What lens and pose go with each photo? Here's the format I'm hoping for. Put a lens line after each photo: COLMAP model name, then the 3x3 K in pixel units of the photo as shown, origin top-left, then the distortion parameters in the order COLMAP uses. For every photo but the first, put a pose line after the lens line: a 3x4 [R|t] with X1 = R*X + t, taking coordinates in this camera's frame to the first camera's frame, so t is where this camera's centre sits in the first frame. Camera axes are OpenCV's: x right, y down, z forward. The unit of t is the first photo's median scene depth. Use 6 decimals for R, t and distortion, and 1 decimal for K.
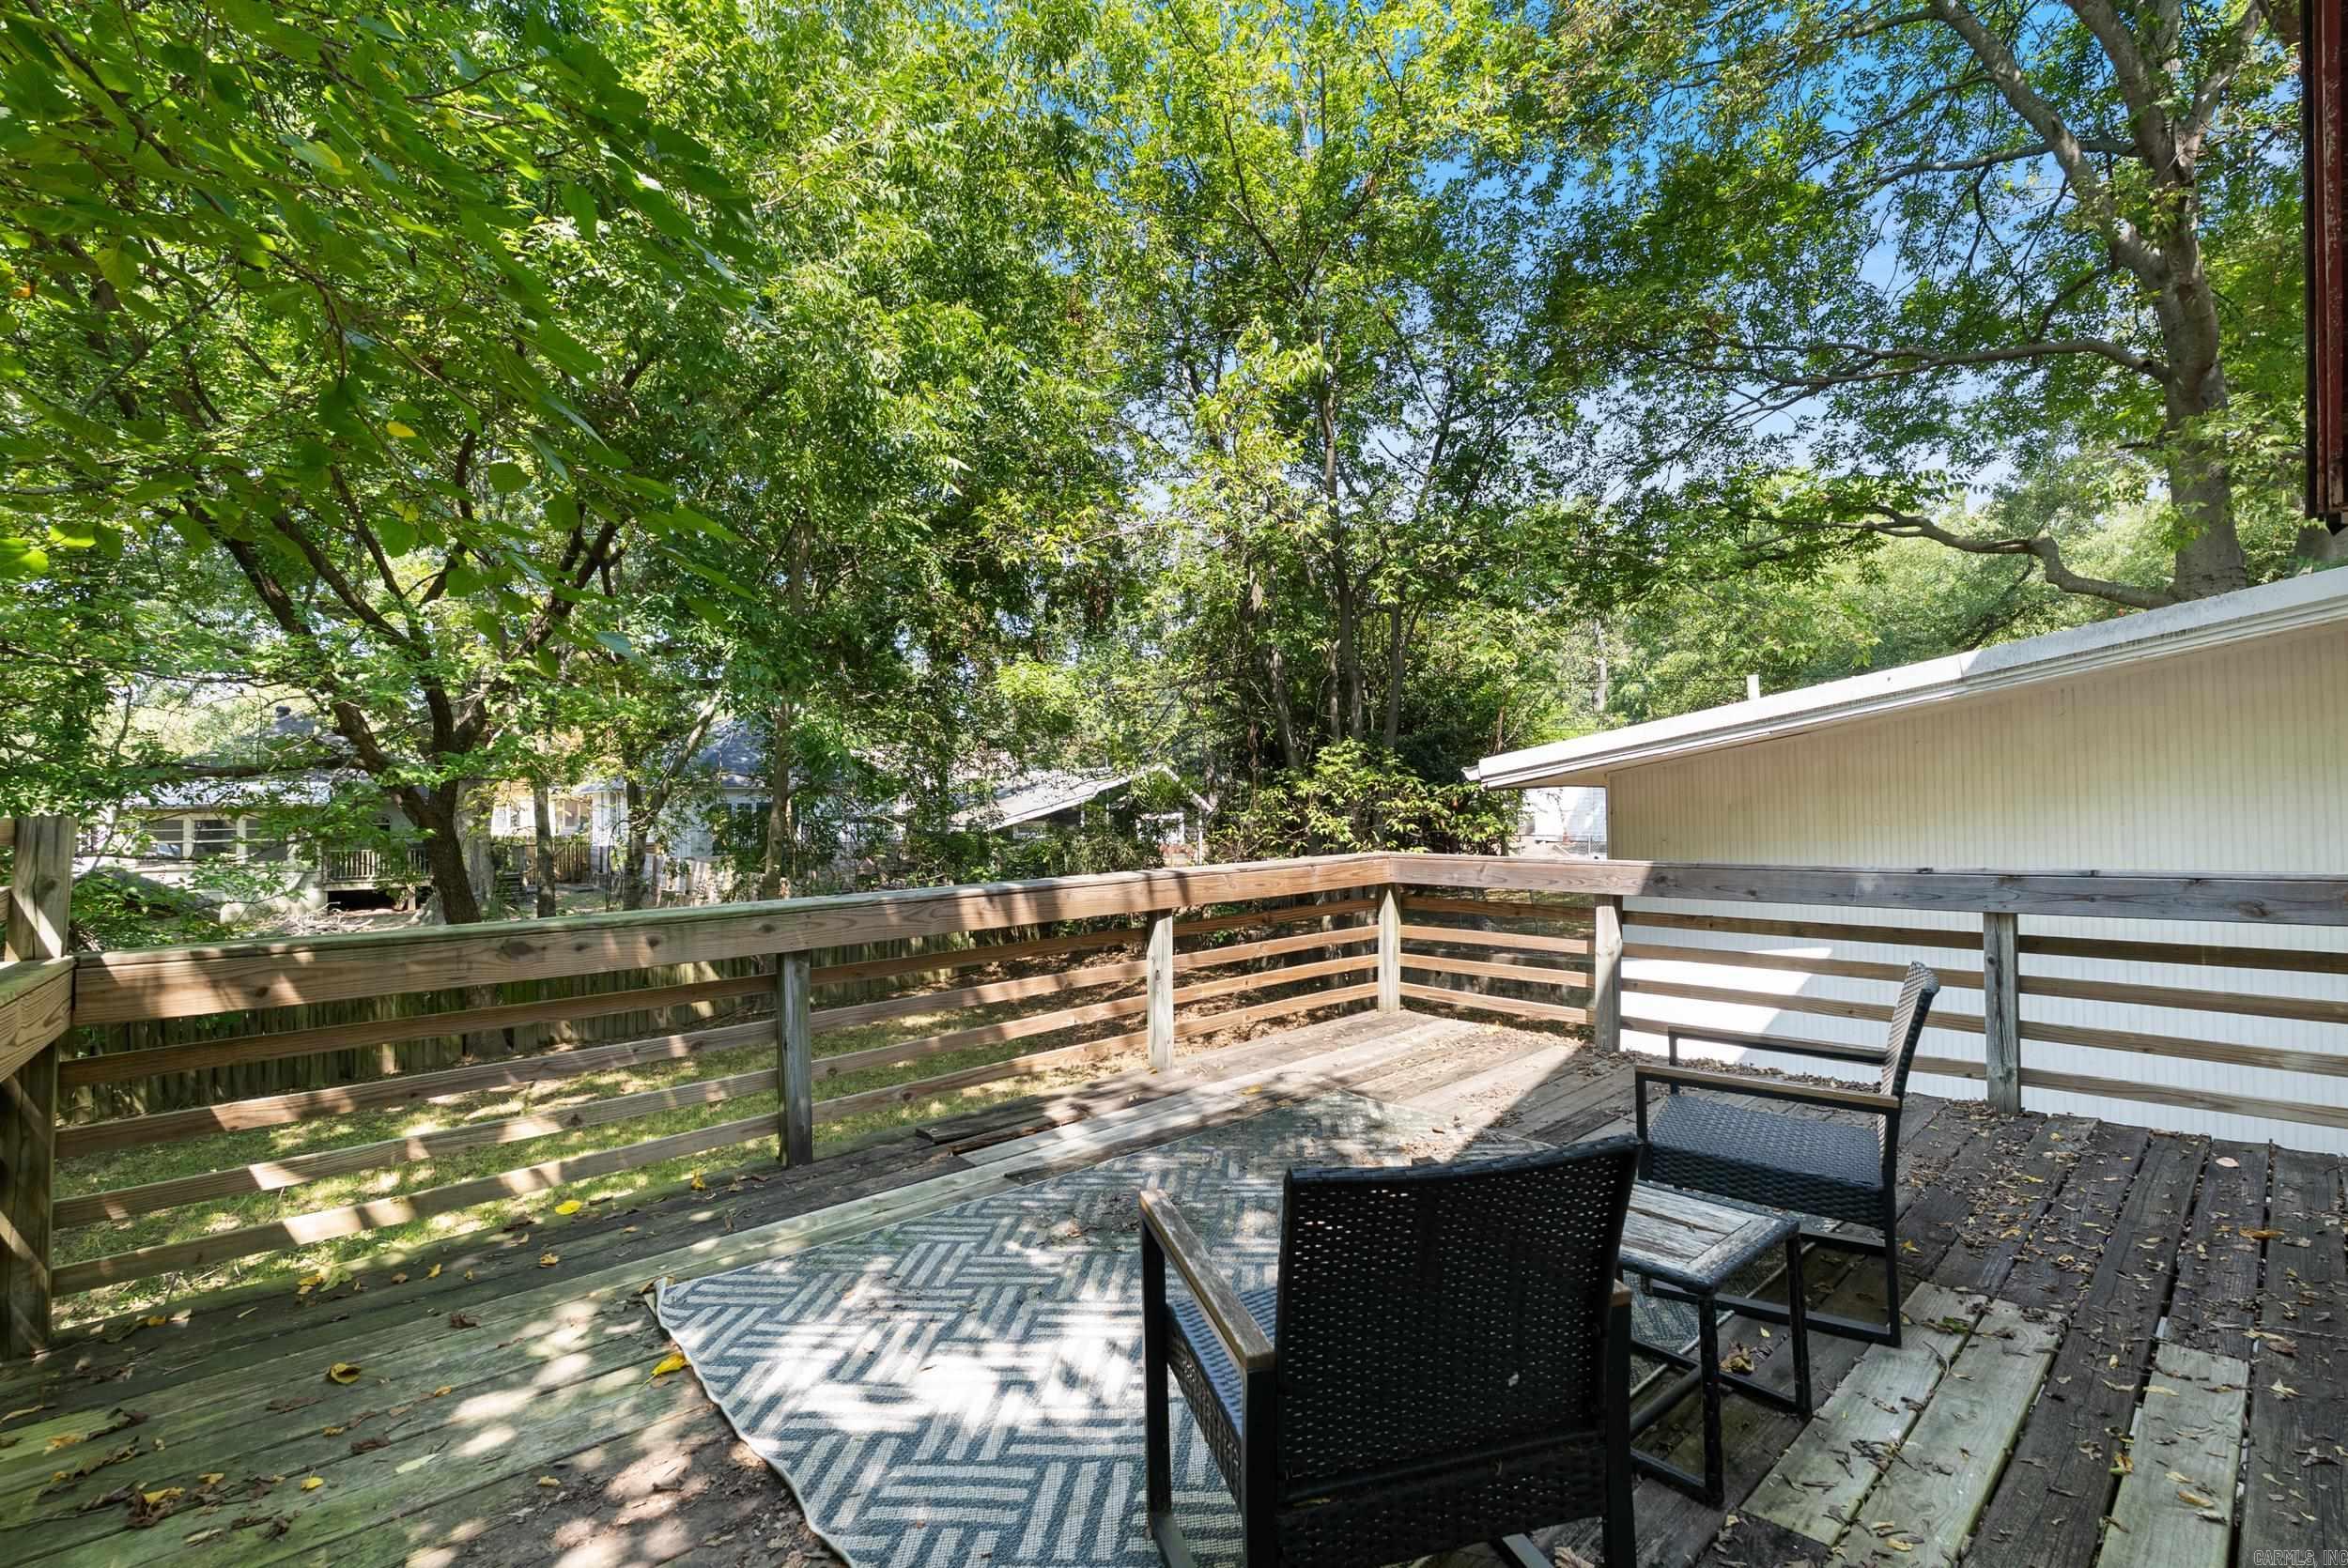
lens RADIAL K [[1037.1, 0, 1176.2], [0, 1037.1, 773.0], [0, 0, 1]] dist [-0.000639, -0.000161]
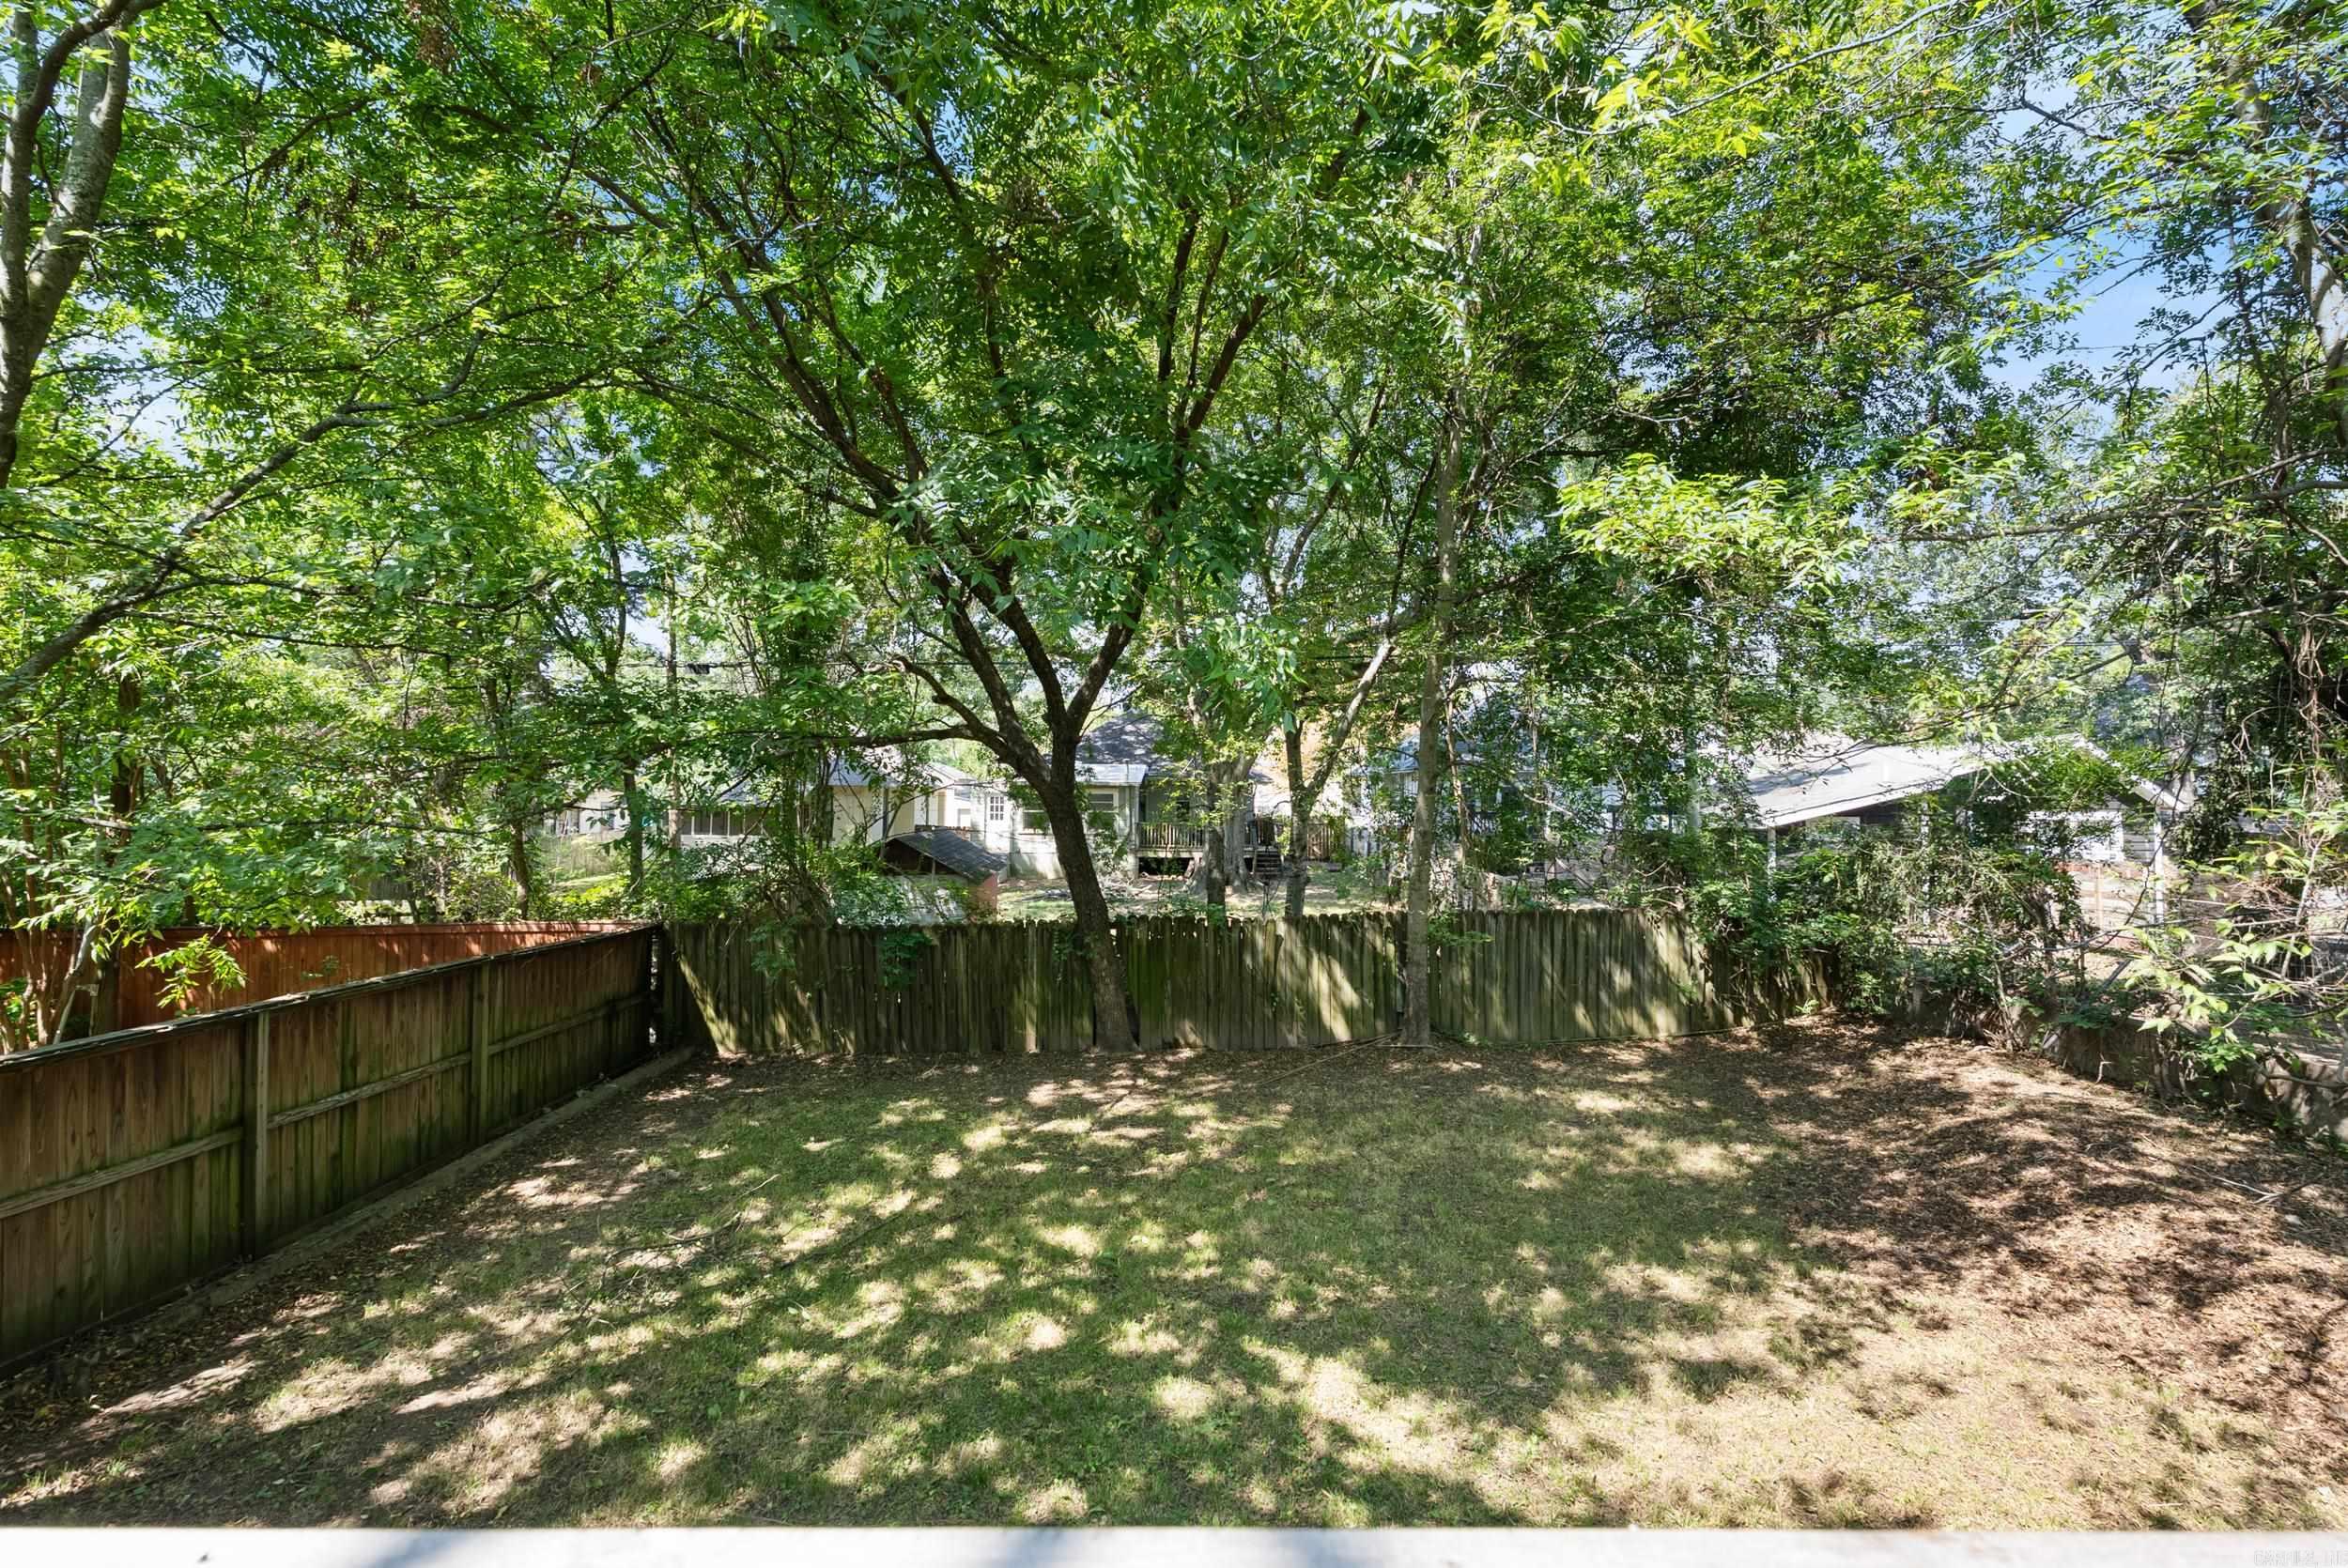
lens RADIAL K [[1046.1, 0, 1174.7], [0, 1046.1, 730.8], [0, 0, 1]] dist [0.001841, 0.000319]
pose [[0.744906, -0.022709, -0.666783, 0.005500], [0.003882, 0.999551, -0.029704, 0.007735], [0.667159, 0.019538, 0.744659, 0.178387]]
